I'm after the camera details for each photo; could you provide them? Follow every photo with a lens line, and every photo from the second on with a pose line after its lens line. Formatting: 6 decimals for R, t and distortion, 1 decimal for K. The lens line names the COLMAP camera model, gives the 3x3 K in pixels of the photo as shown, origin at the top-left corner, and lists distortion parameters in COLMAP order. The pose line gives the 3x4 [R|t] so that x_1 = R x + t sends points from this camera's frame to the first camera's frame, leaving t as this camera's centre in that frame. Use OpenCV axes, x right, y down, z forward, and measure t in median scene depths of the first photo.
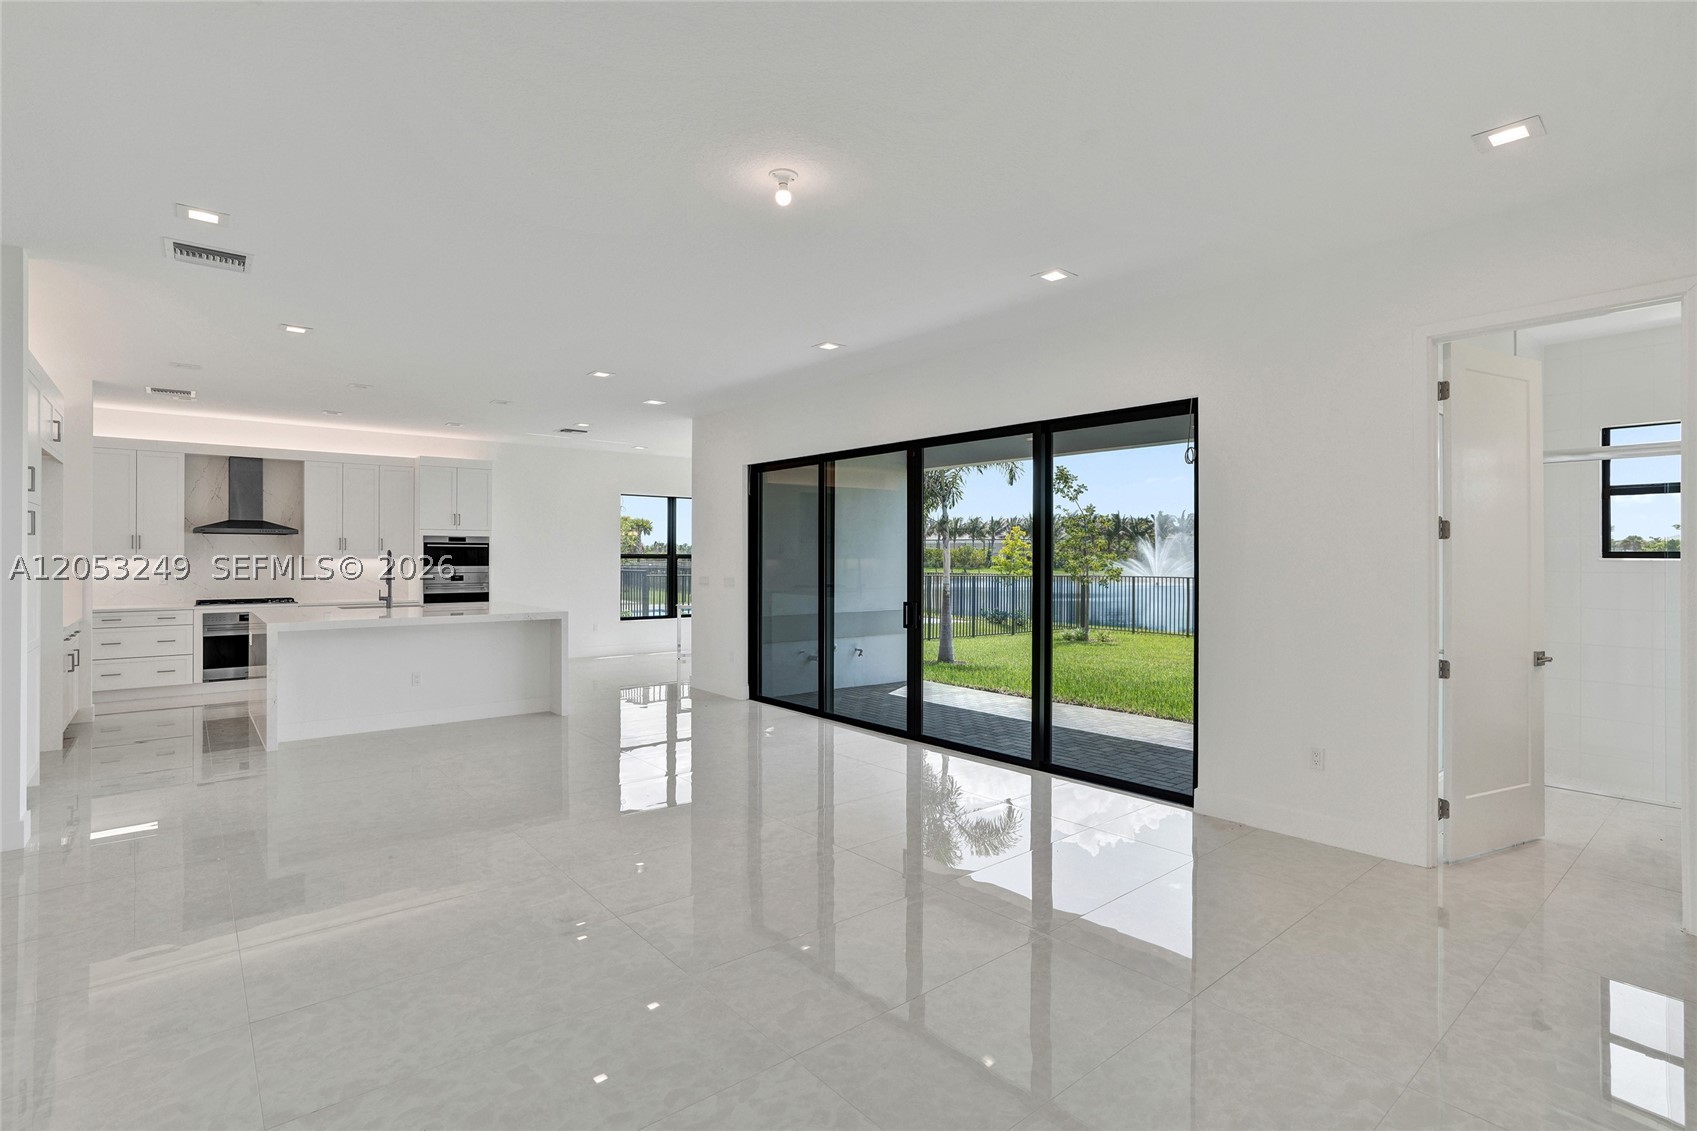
lens RADIAL K [[805.0, 0, 846.2], [0, 805.0, 554.9], [0, 0, 1]] dist [-0.052891, 0.028166]
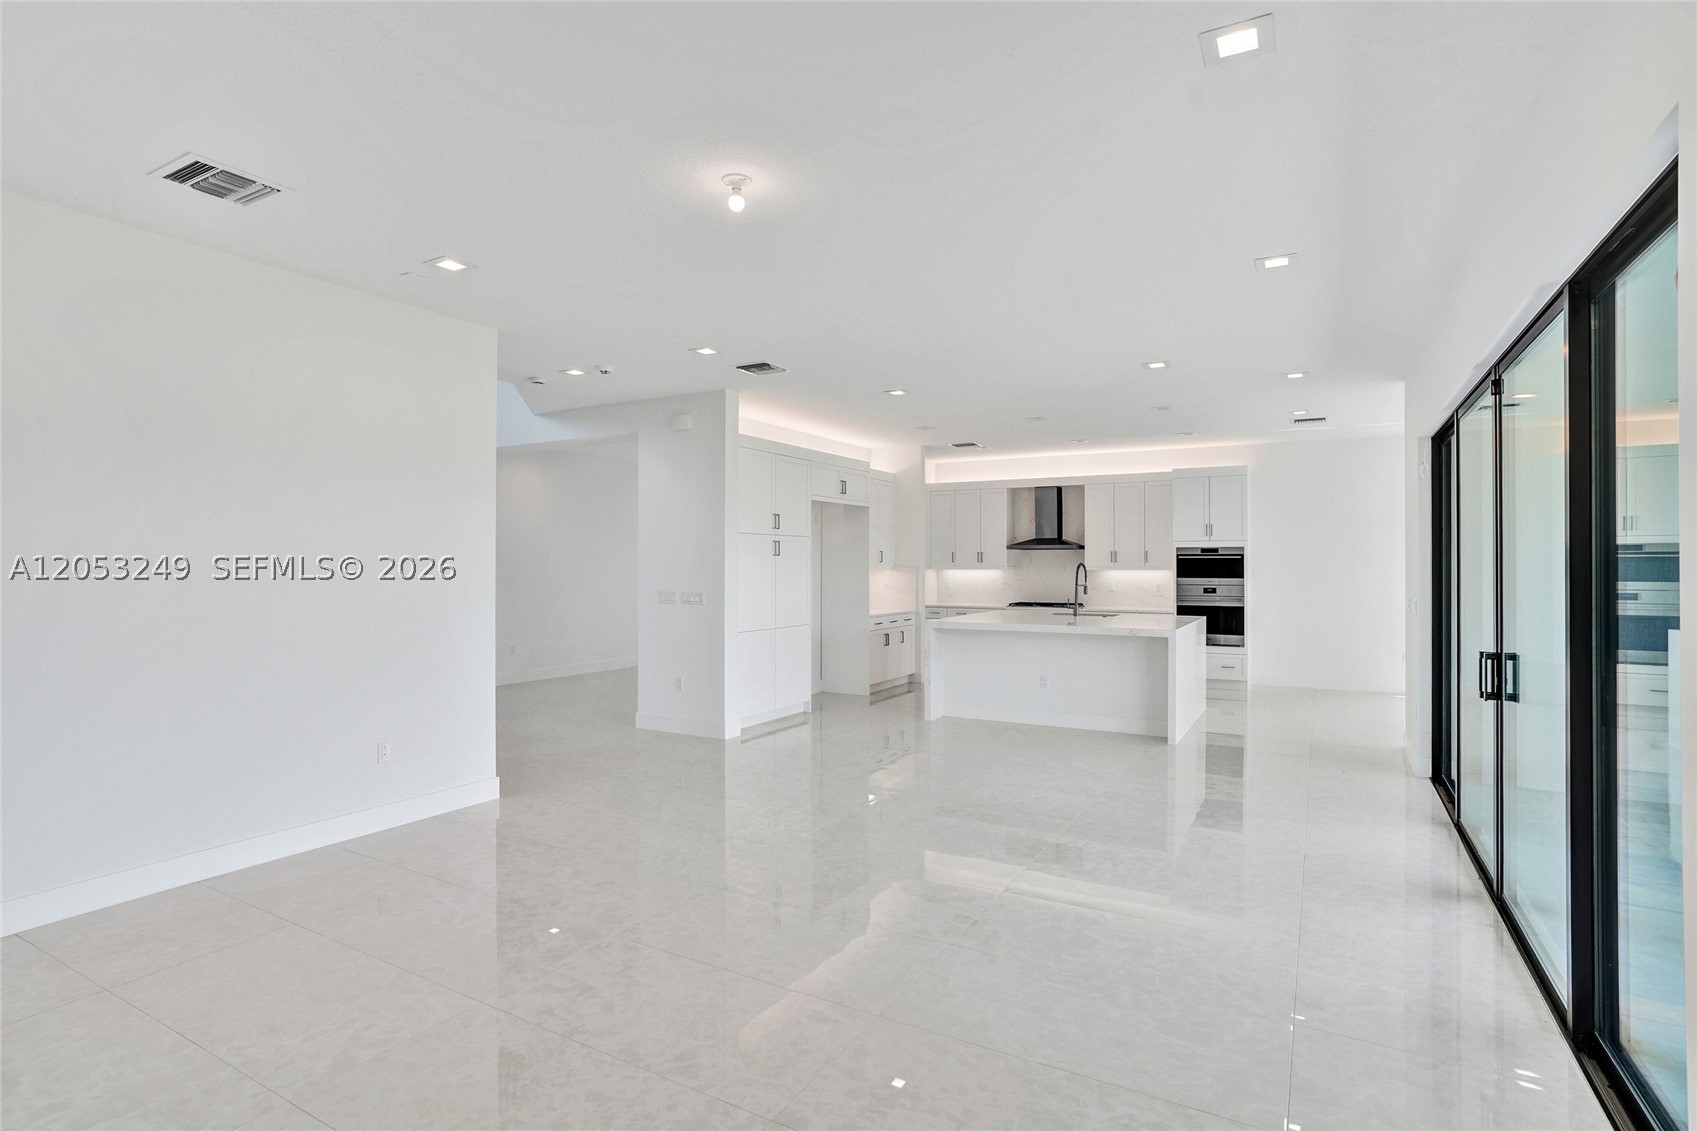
lens RADIAL K [[805.0, 0, 846.2], [0, 805.0, 554.9], [0, 0, 1]] dist [-0.052891, 0.028166]
pose [[0.354532, -0.011779, -0.934970, 0.293801], [0.000915, 0.999925, -0.012251, -0.003055], [0.935044, 0.003487, 0.354516, 0.264409]]
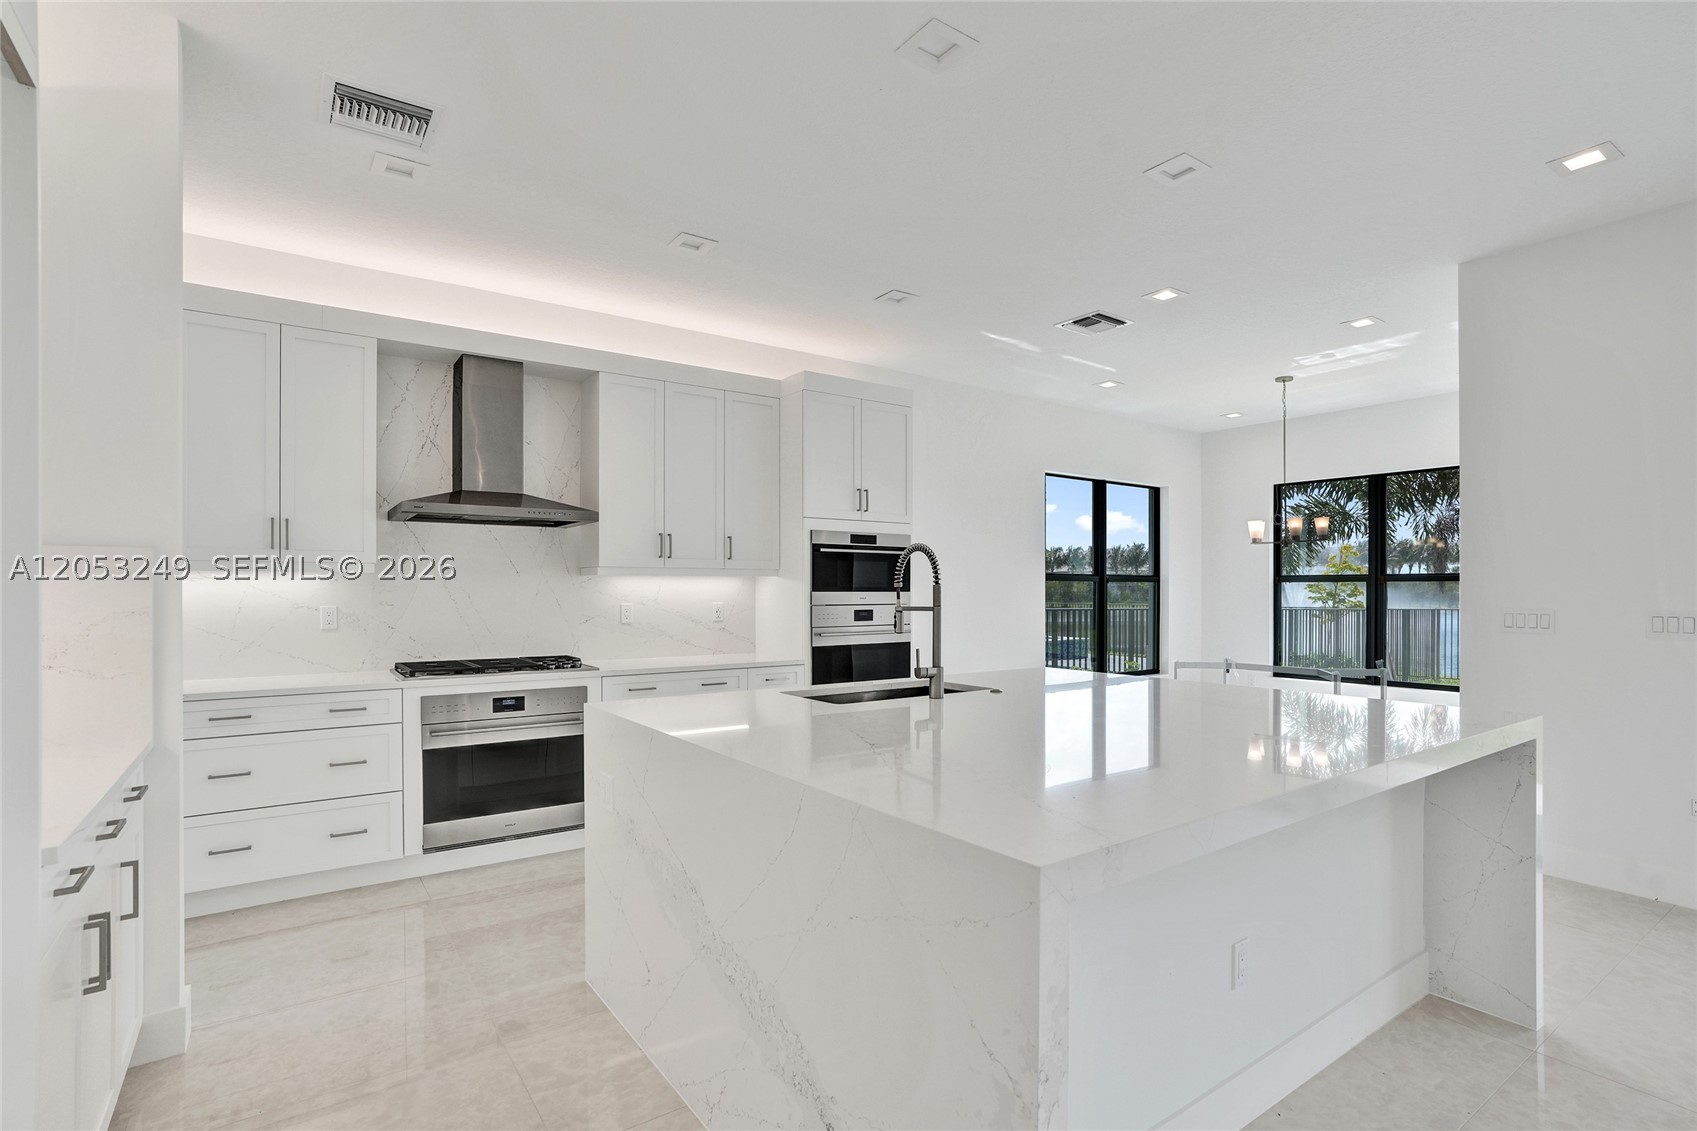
lens RADIAL K [[823.2, 0, 844.0], [0, 823.2, 594.3], [0, 0, 1]] dist [-0.038200, 0.030198]
pose [[0.997811, -0.000170, -0.066125, -0.516609], [0.000654, 0.999973, 0.007289, 0.013148], [0.066122, -0.007316, 0.997785, 0.525217]]
